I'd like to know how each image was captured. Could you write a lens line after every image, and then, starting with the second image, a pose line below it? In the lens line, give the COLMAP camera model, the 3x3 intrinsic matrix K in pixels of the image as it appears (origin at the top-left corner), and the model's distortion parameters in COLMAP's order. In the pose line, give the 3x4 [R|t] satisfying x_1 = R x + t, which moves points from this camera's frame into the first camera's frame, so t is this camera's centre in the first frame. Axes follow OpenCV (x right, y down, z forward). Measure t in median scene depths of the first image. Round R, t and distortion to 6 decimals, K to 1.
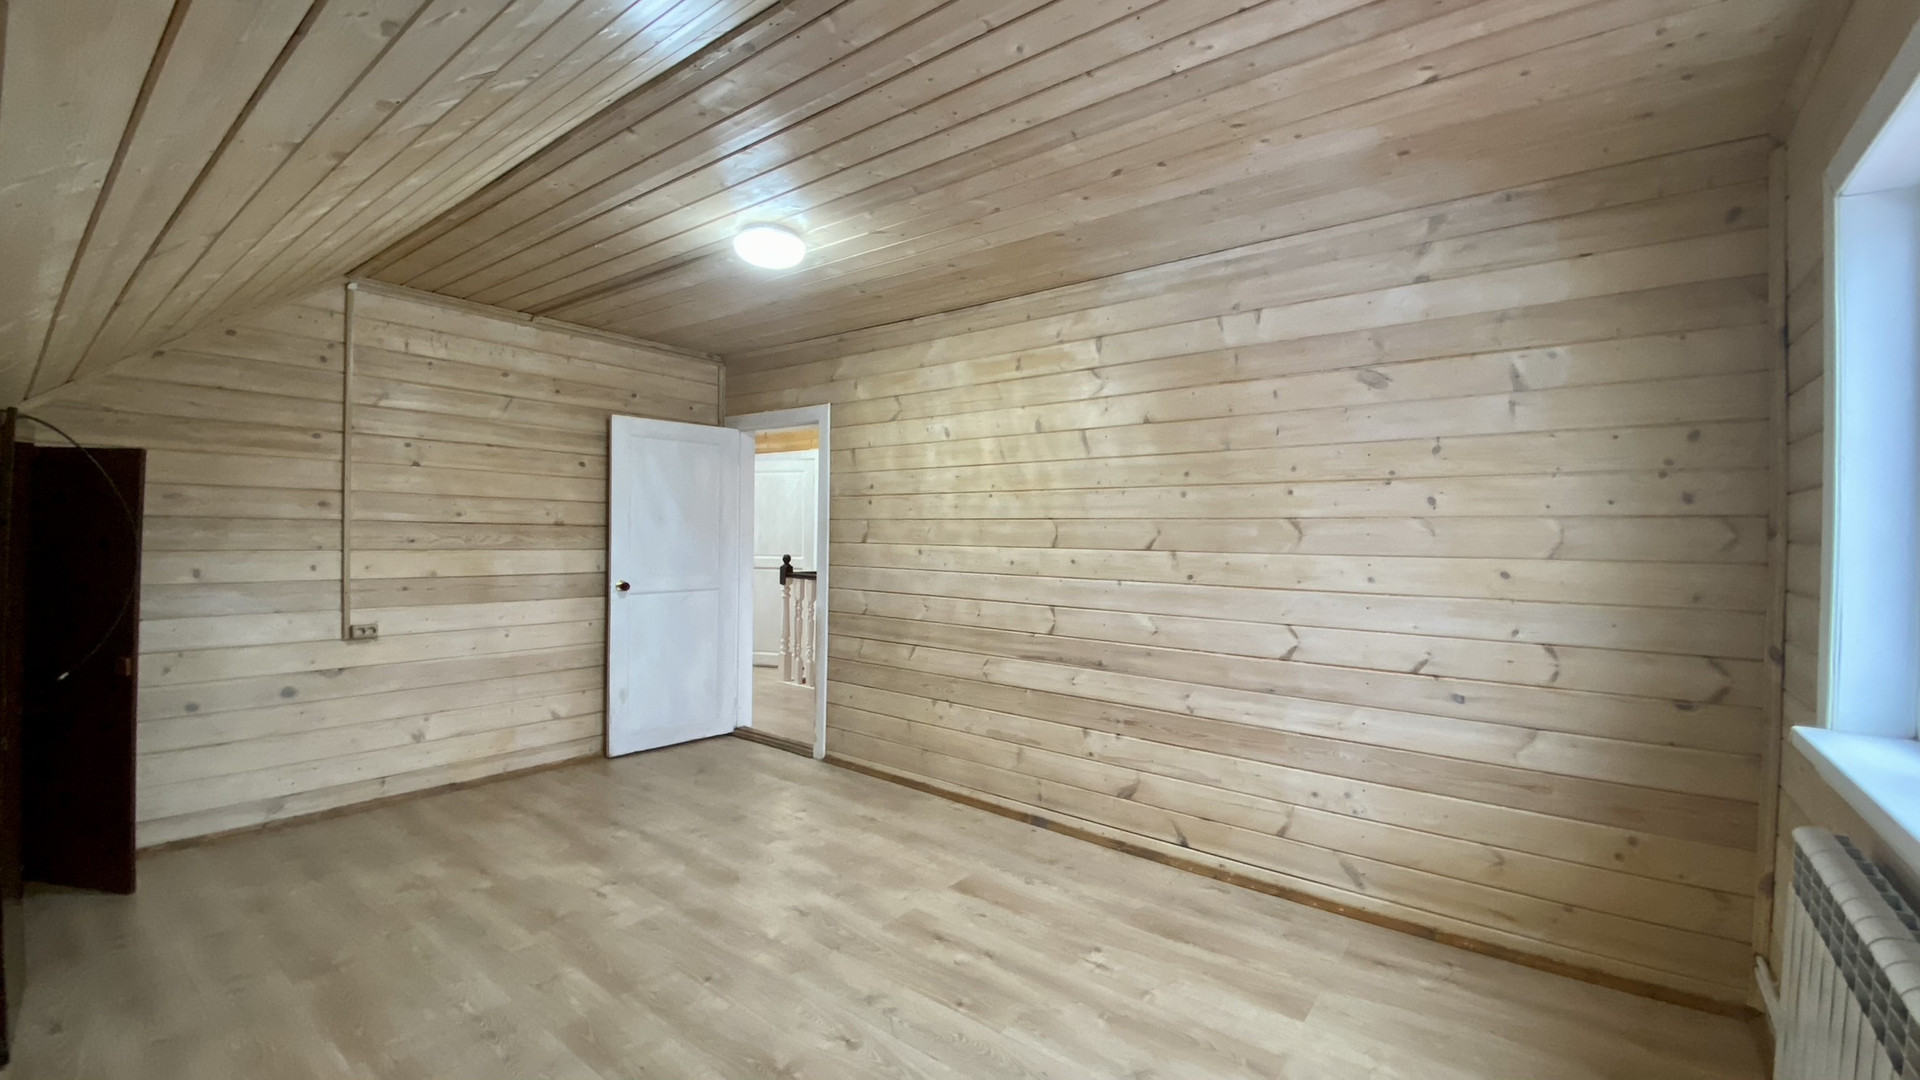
lens RADIAL K [[787.4, 0, 960.0], [0, 787.4, 540.0], [0, 0, 1]] dist [0.001831, -0.012515]
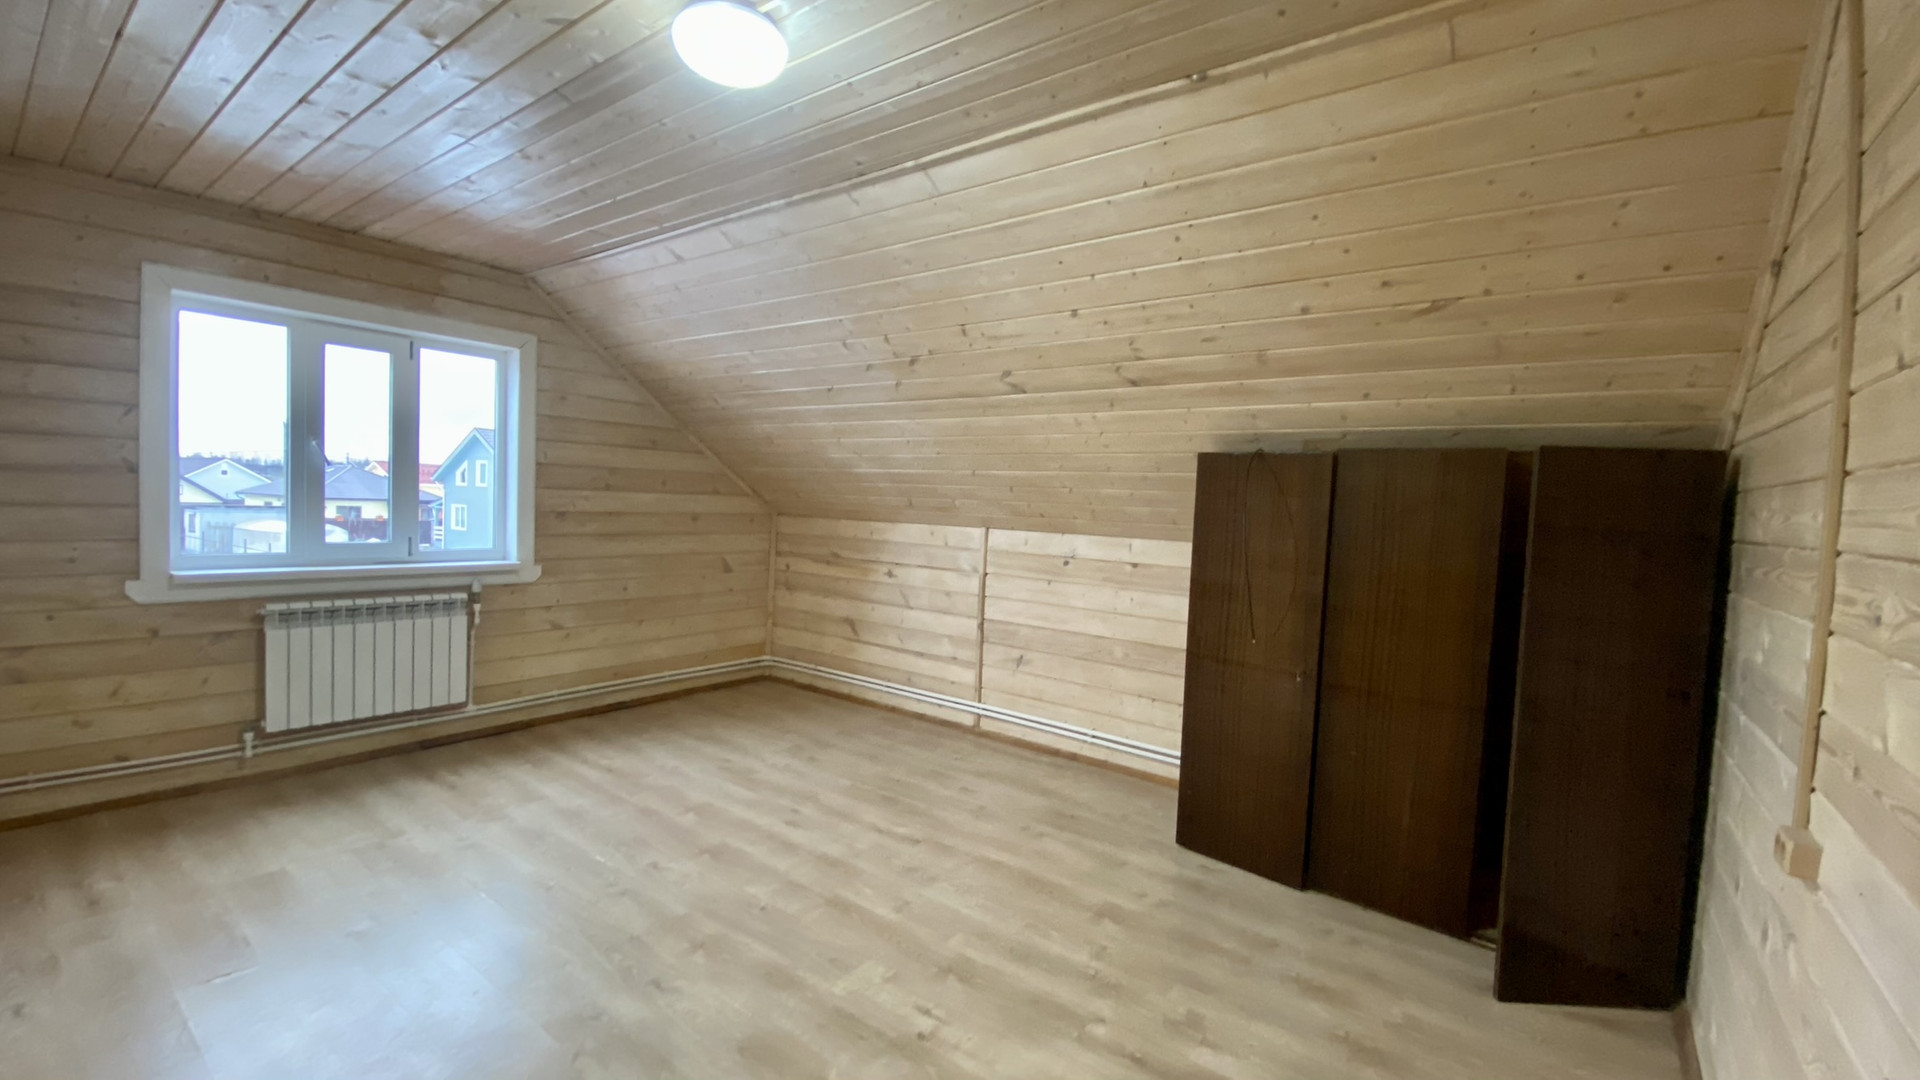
lens RADIAL K [[787.4, 0, 960.0], [0, 787.4, 540.0], [0, 0, 1]] dist [0.001831, -0.012515]
pose [[-0.998160, -0.057949, -0.017873, -0.518827], [-0.059019, 0.996026, 0.066698, -0.048367], [0.013937, 0.067630, -0.997613, 1.968769]]
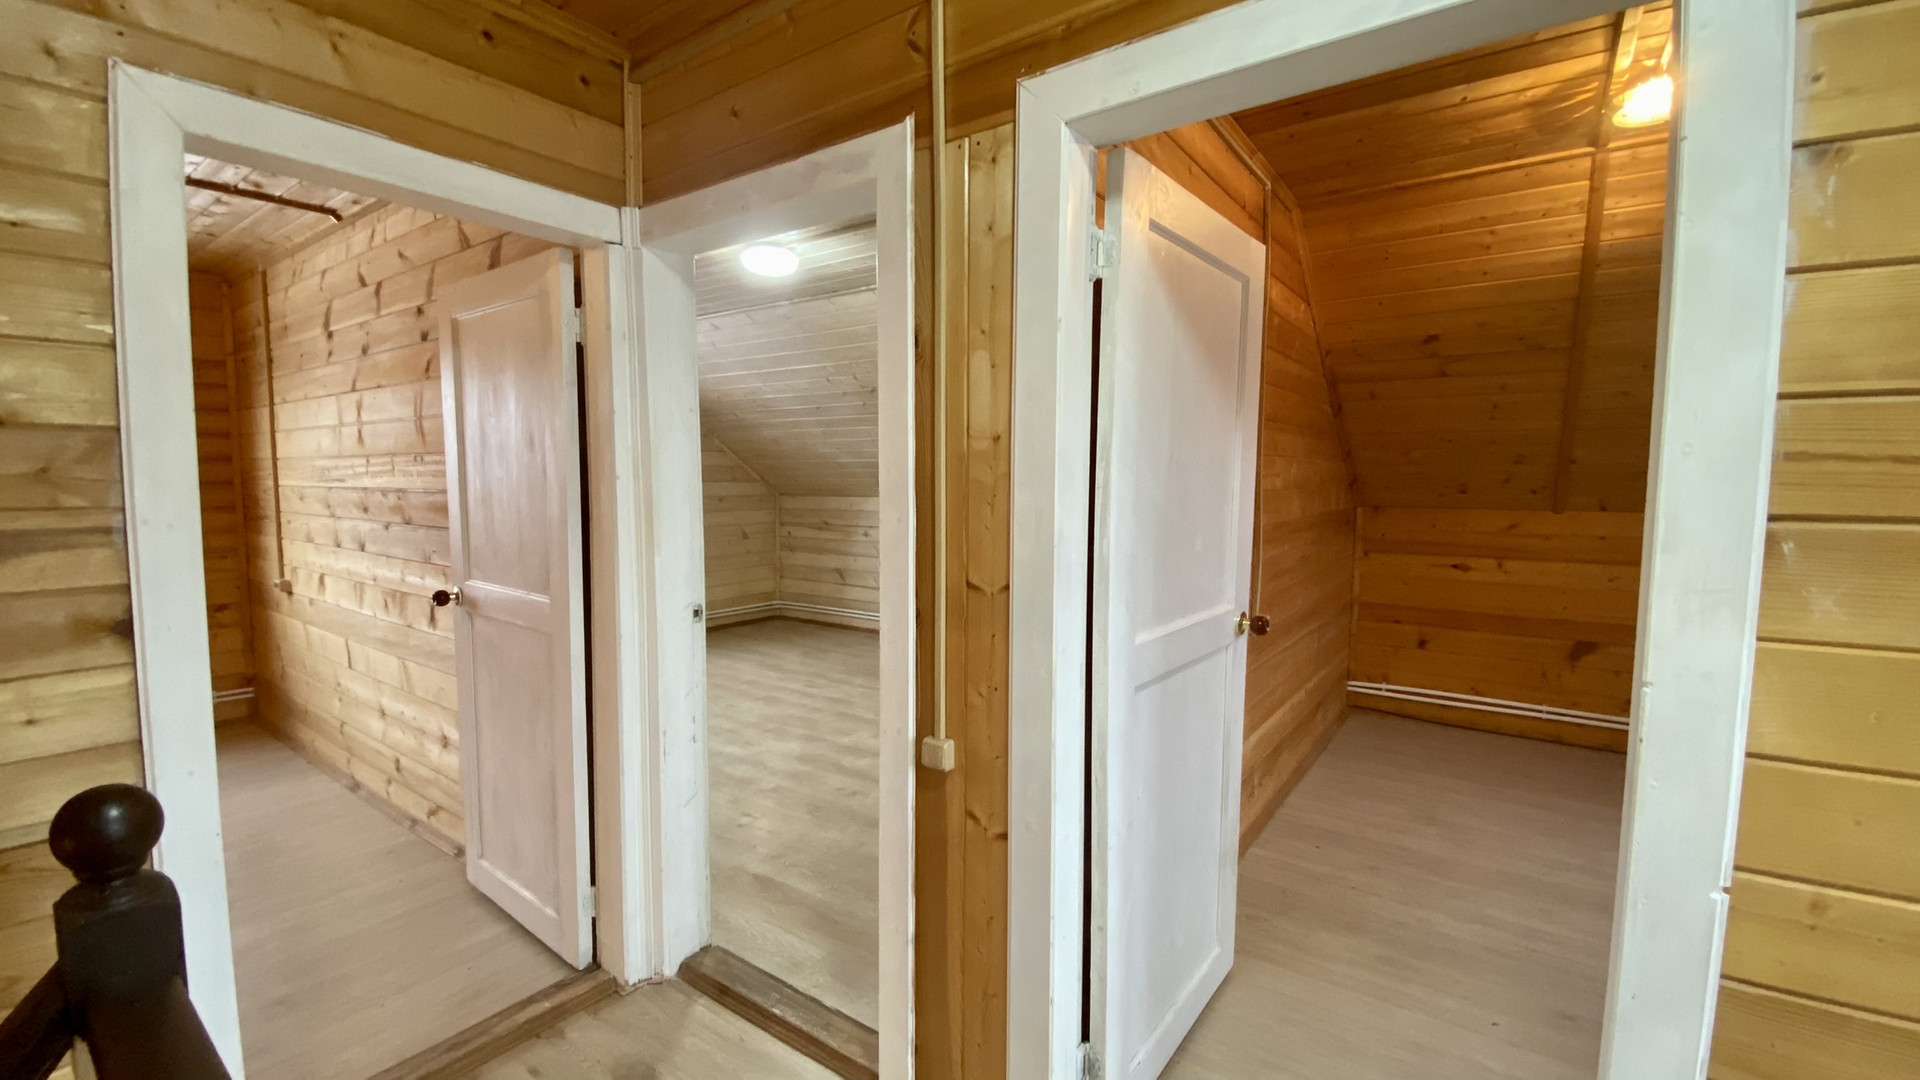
lens RADIAL K [[787.4, 0, 960.0], [0, 787.4, 540.0], [0, 0, 1]] dist [0.001831, -0.012515]
pose [[-0.998989, -0.015008, -0.042374, -0.595368], [-0.019025, 0.995195, 0.096043, -0.069628], [0.040729, 0.096752, -0.994475, 2.756242]]
